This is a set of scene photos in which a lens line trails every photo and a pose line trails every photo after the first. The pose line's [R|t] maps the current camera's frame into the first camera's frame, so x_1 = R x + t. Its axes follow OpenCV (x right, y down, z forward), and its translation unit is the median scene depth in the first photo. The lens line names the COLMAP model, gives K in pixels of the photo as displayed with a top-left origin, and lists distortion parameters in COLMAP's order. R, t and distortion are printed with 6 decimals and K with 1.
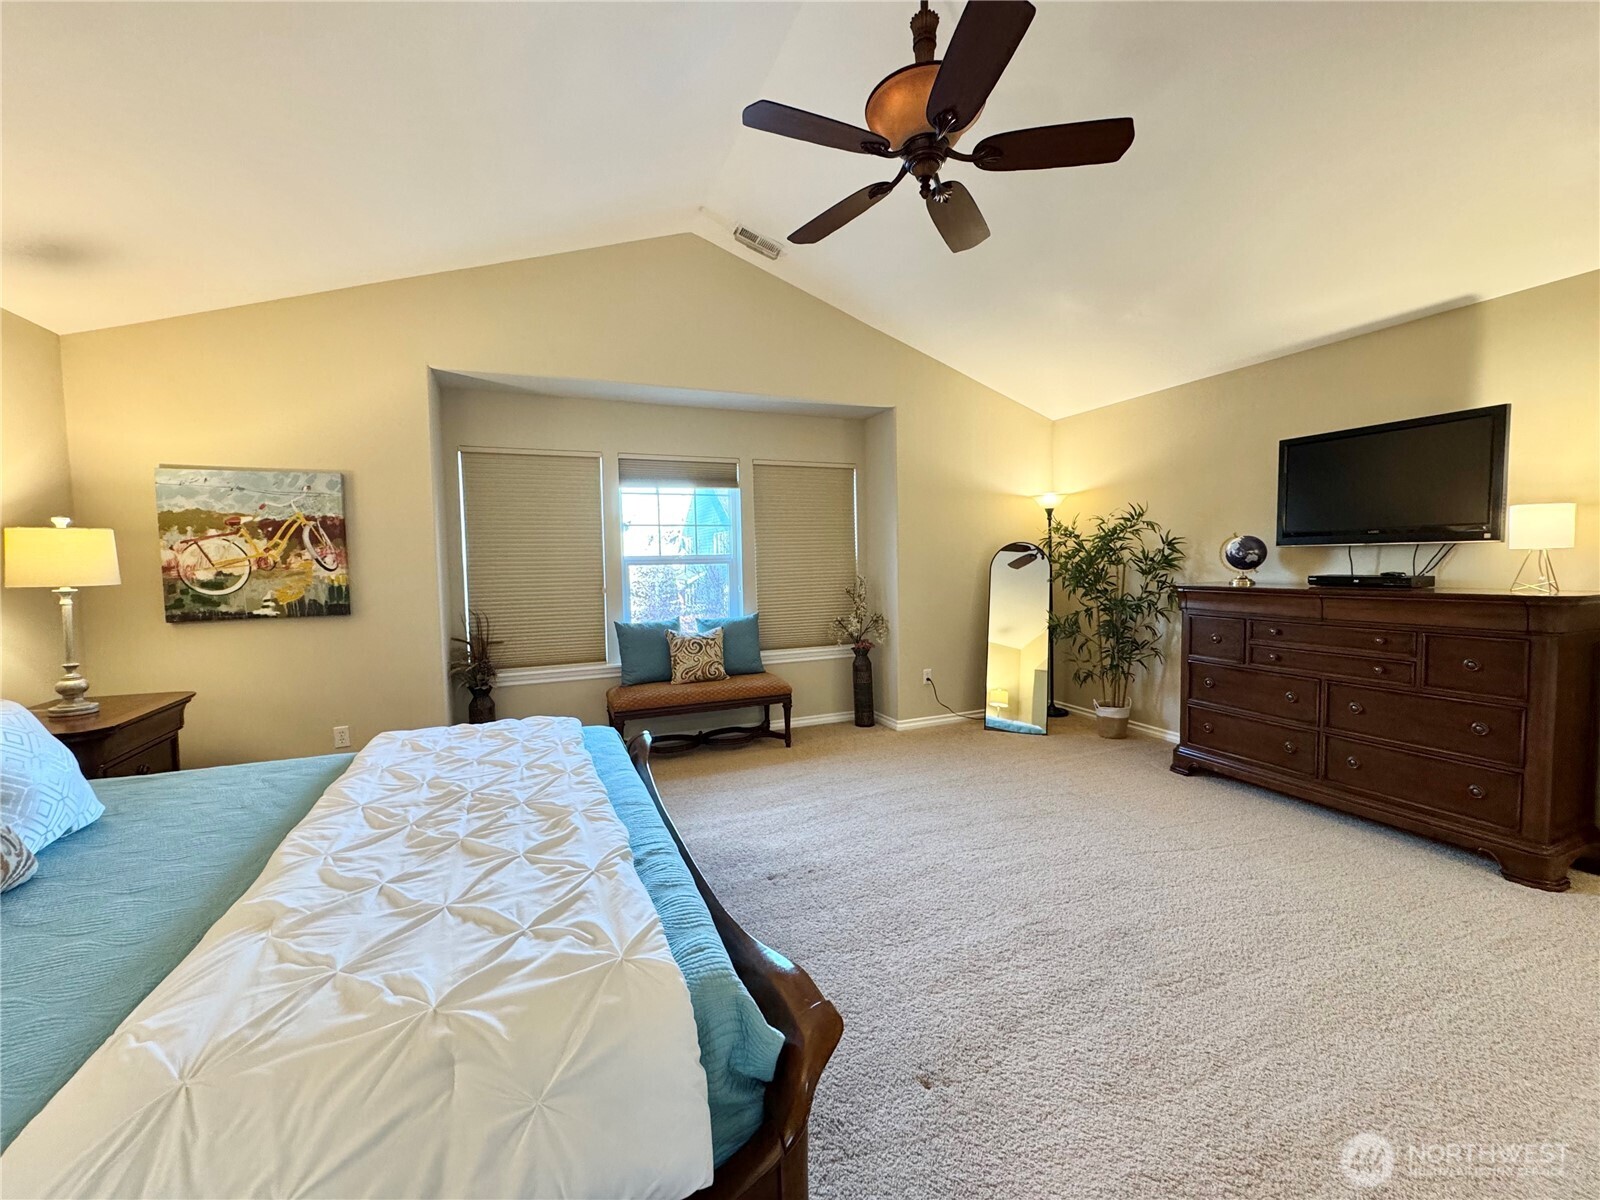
lens RADIAL K [[641.1, 0, 796.8], [0, 641.1, 595.0], [0, 0, 1]] dist [-0.002162, 0.000865]
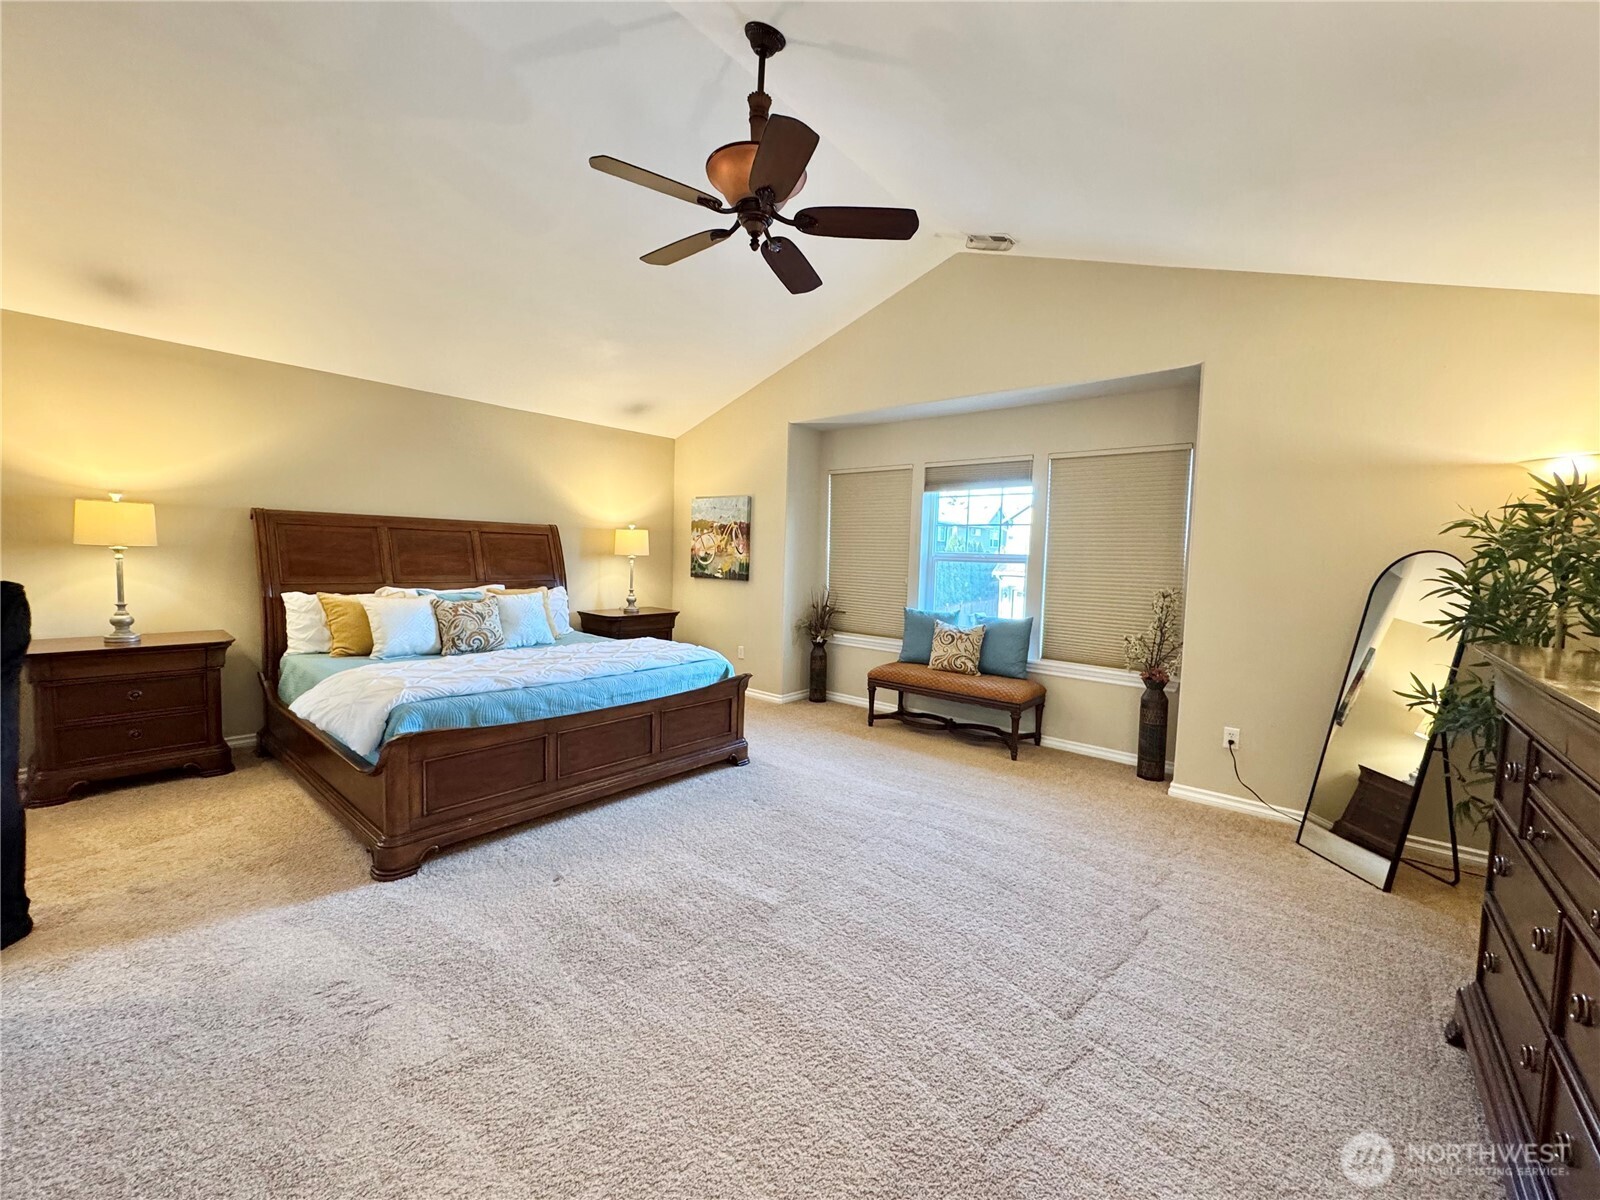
lens RADIAL K [[641.1, 0, 799.6], [0, 641.1, 598.1], [0, 0, 1]] dist [-0.002162, 0.000865]
pose [[0.454072, 0.096050, -0.885773, 0.866478], [-0.085197, 0.994297, 0.064144, -0.043827], [0.886882, 0.046340, 0.459666, 0.362166]]
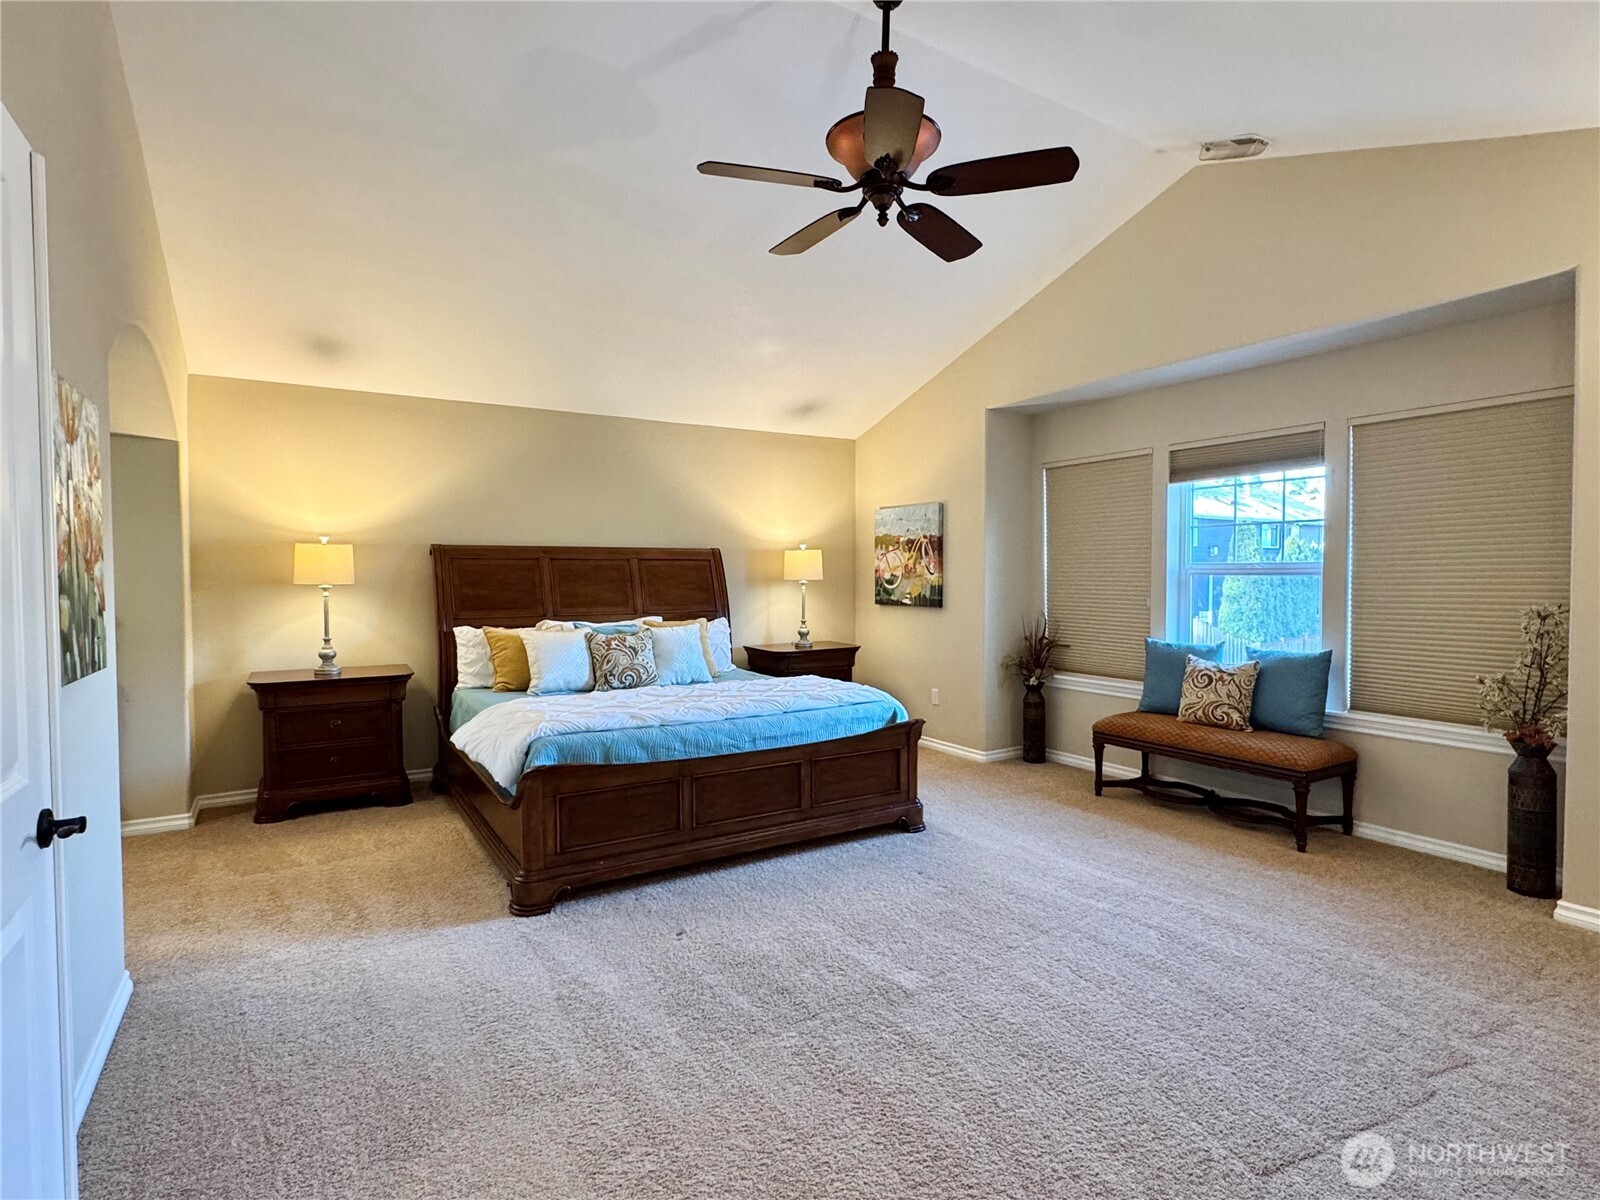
lens RADIAL K [[822.3, 0, 794.5], [0, 822.3, 599.7], [0, 0, 1]] dist [0.000716, -0.000342]
pose [[0.152106, 0.052244, -0.986982, 0.976641], [-0.051435, 0.997667, 0.044882, -0.047641], [0.987025, 0.043939, 0.154438, 0.439626]]
